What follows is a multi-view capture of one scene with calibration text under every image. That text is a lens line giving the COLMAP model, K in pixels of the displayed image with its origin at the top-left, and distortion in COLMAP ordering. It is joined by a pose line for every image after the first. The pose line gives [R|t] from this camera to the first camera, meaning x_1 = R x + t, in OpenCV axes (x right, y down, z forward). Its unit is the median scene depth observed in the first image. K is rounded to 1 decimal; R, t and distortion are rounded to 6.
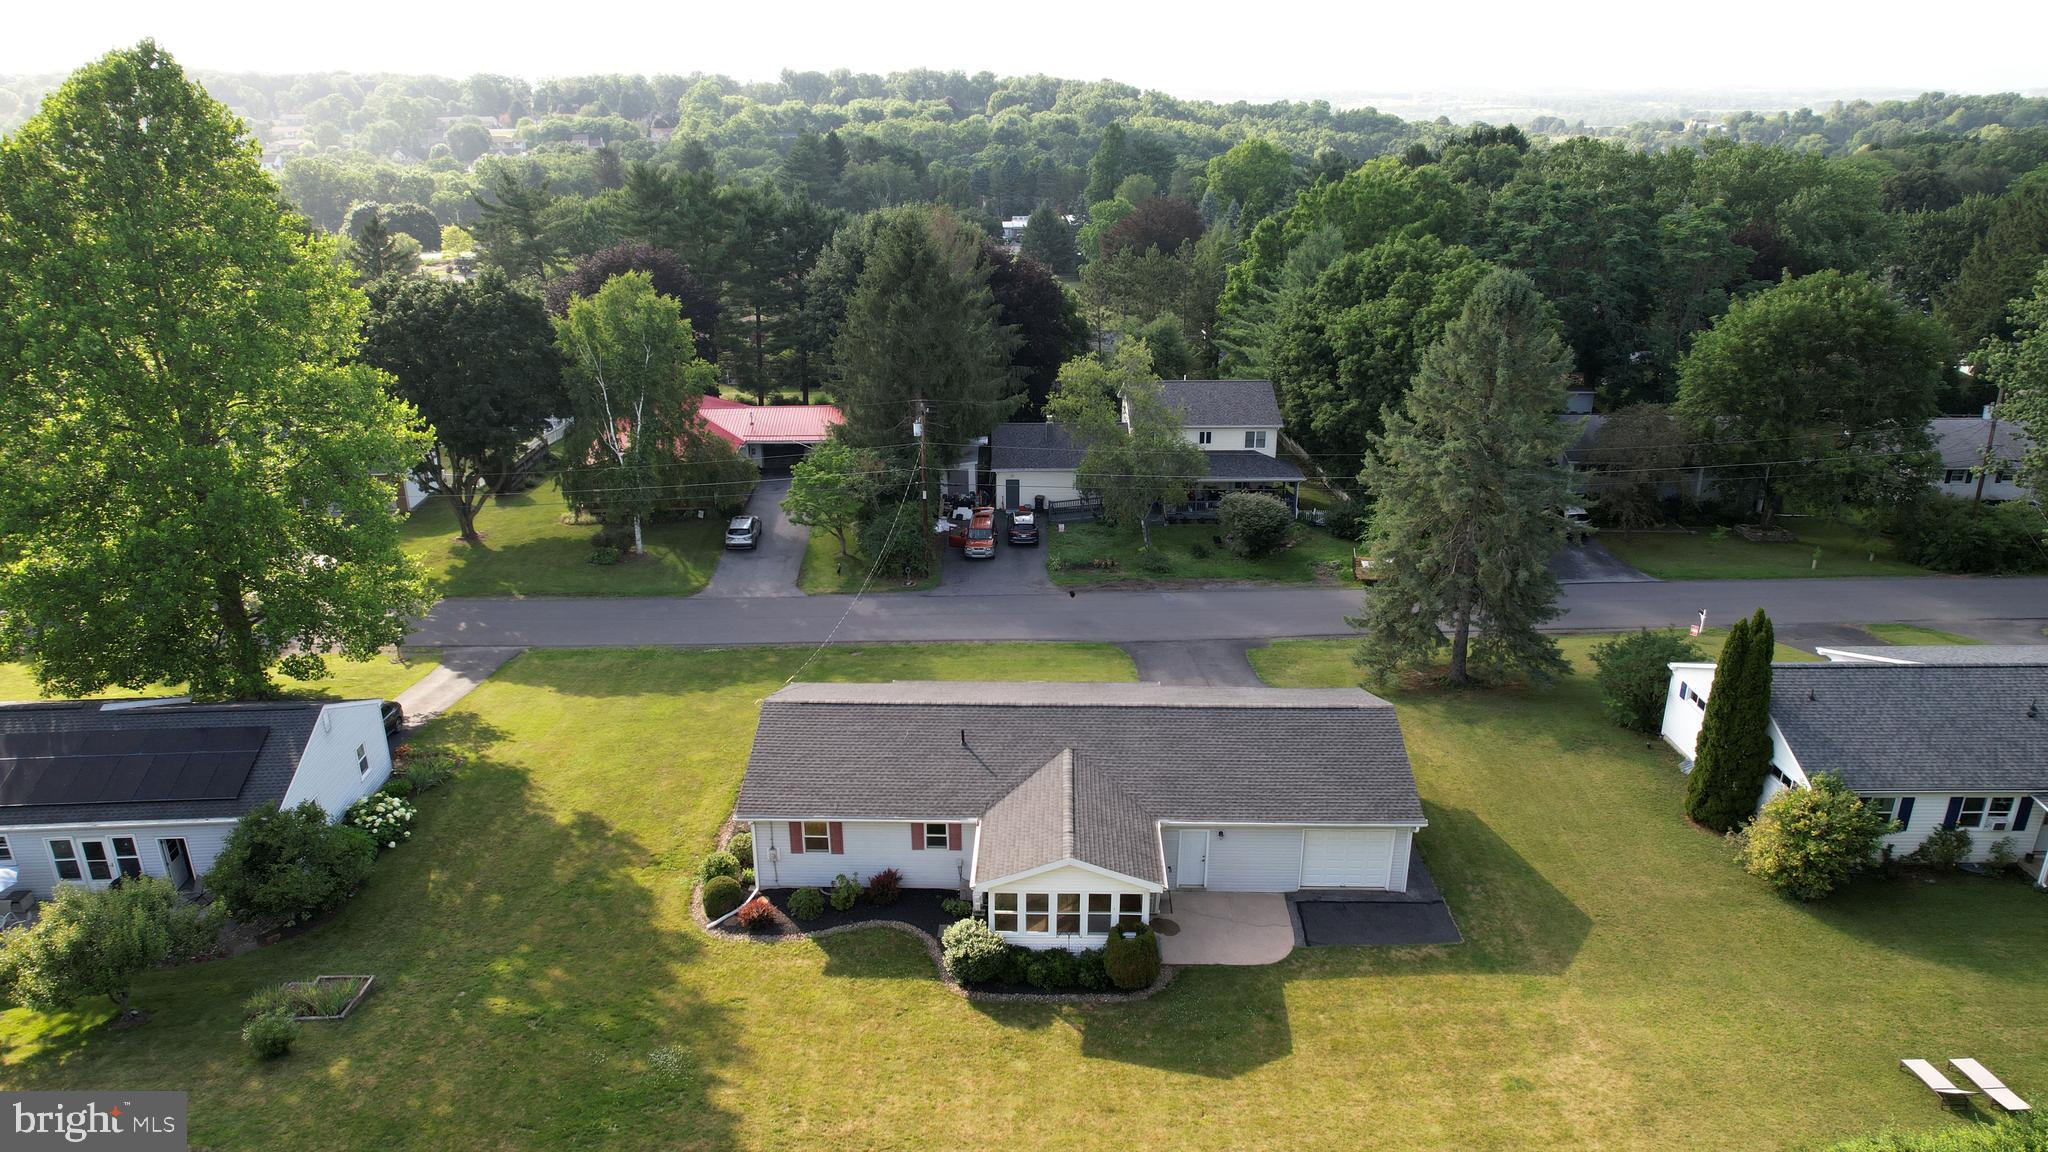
lens RADIAL K [[1324.6, 0, 1024.0], [0, 1324.6, 576.0], [0, 0, 1]] dist [-0.081560, 0.075266]
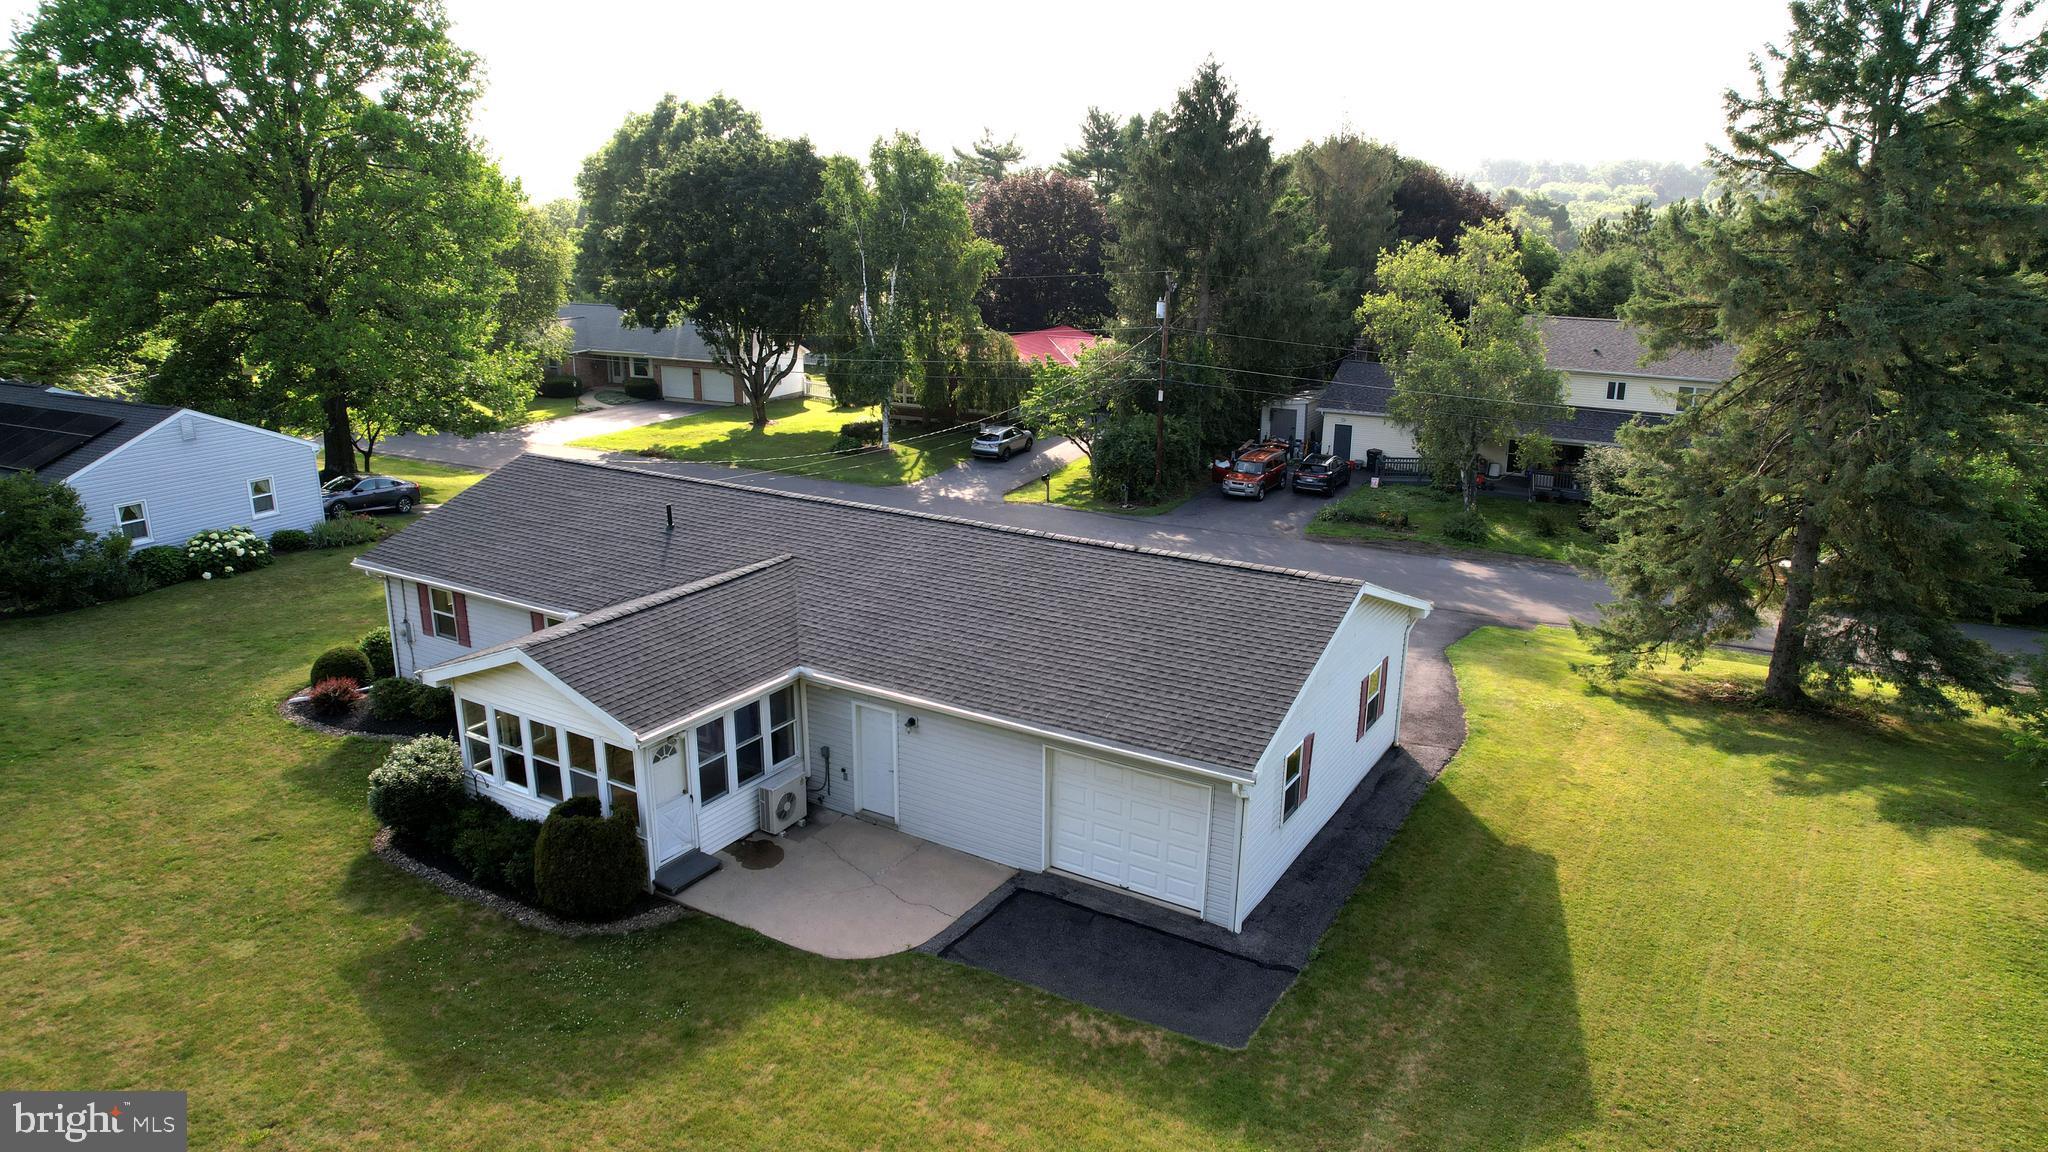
lens RADIAL K [[1303.1, 0, 1028.7], [0, 1303.1, 585.9], [0, 0, 1]] dist [-0.075638, 0.069750]
pose [[0.868998, 0.150028, -0.471524, 0.413078], [-0.179539, 0.983587, -0.017928, 0.134440], [0.461095, 0.100236, 0.881671, 0.520359]]
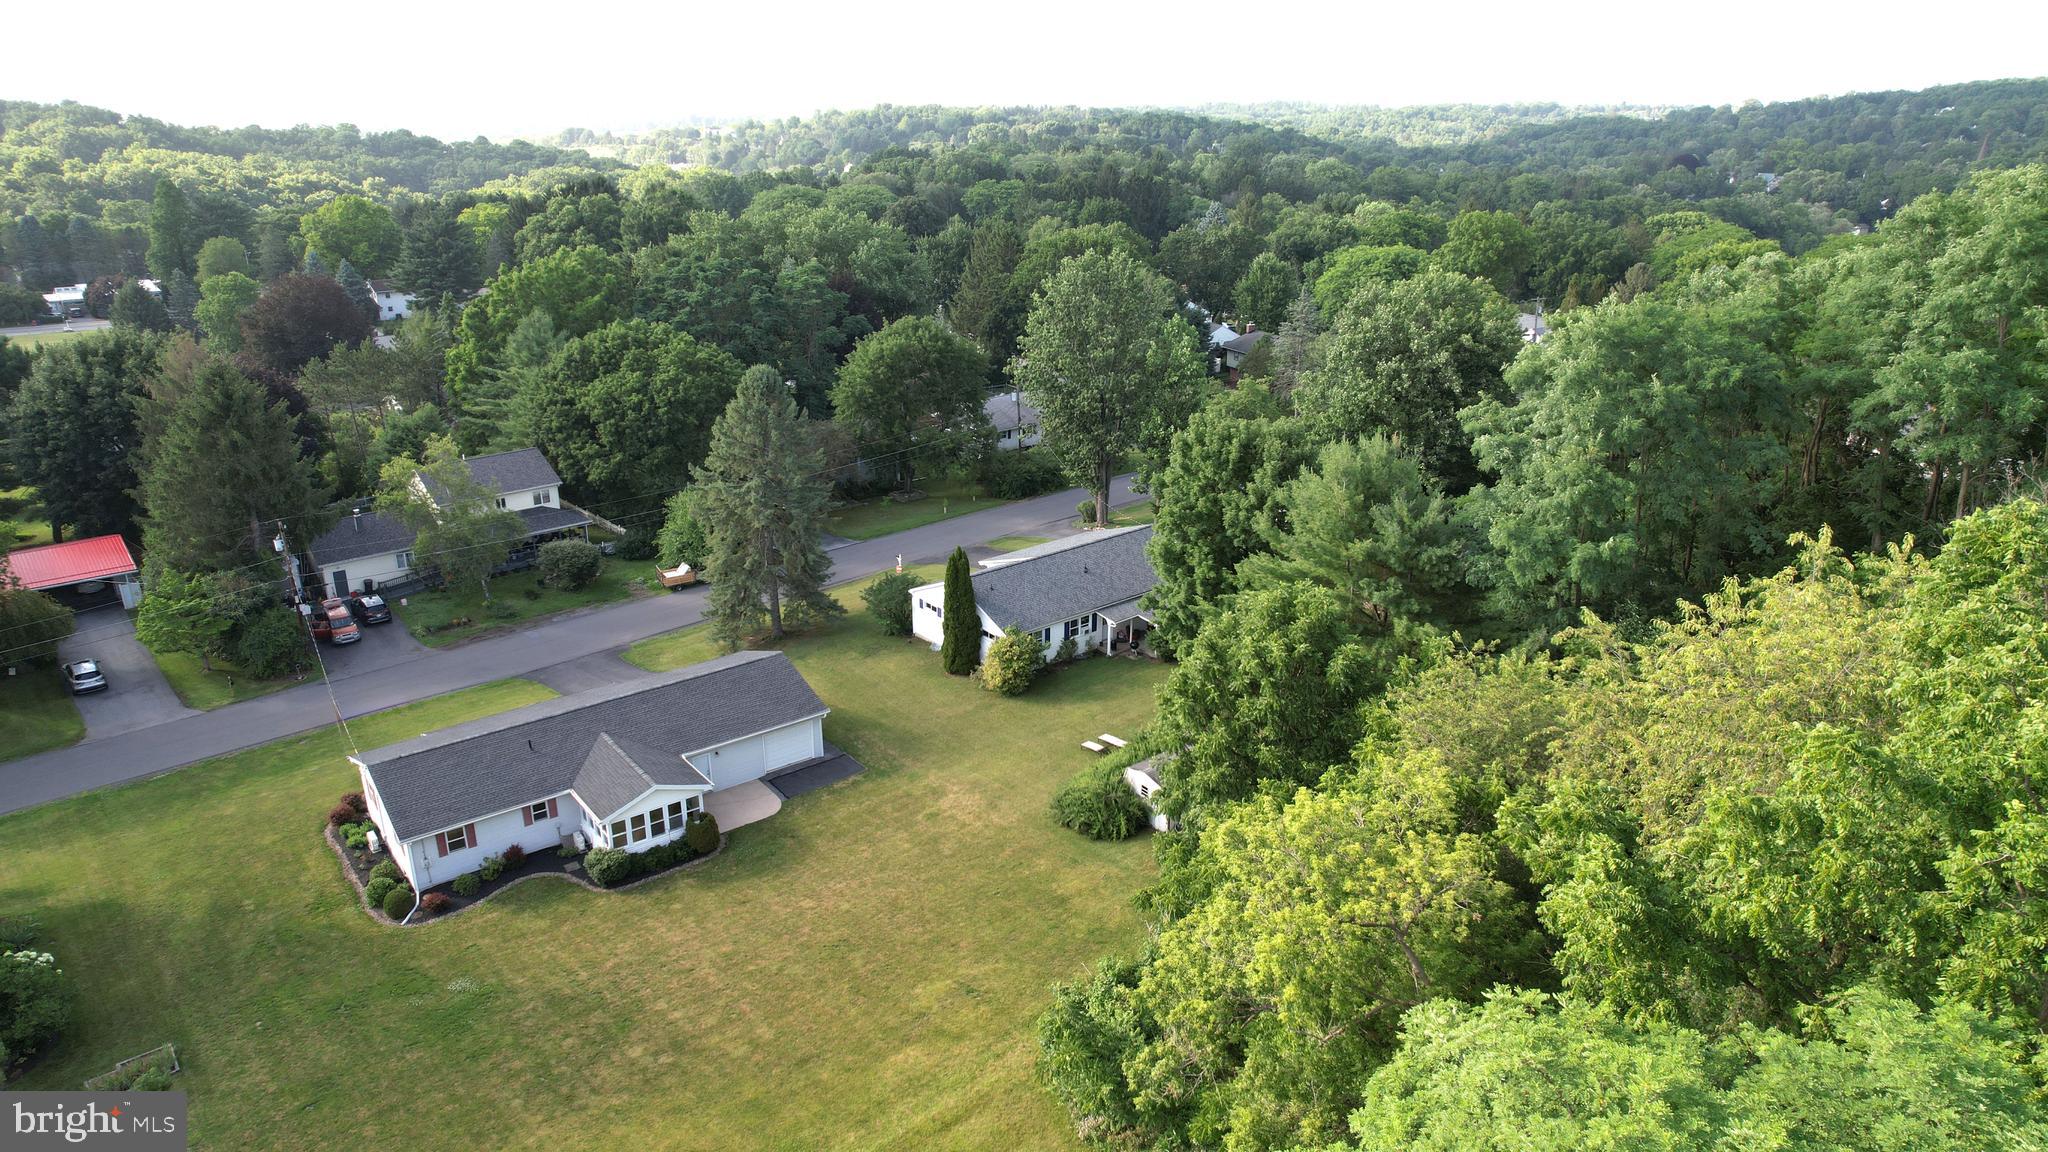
lens RADIAL K [[1303.1, 0, 1028.7], [0, 1303.1, 585.9], [0, 0, 1]] dist [-0.075638, 0.069750]
pose [[0.771224, -0.220988, 0.596974, -0.430305], [0.215705, 0.973048, 0.081537, -0.046159], [-0.598904, 0.065887, 0.798106, -0.471077]]
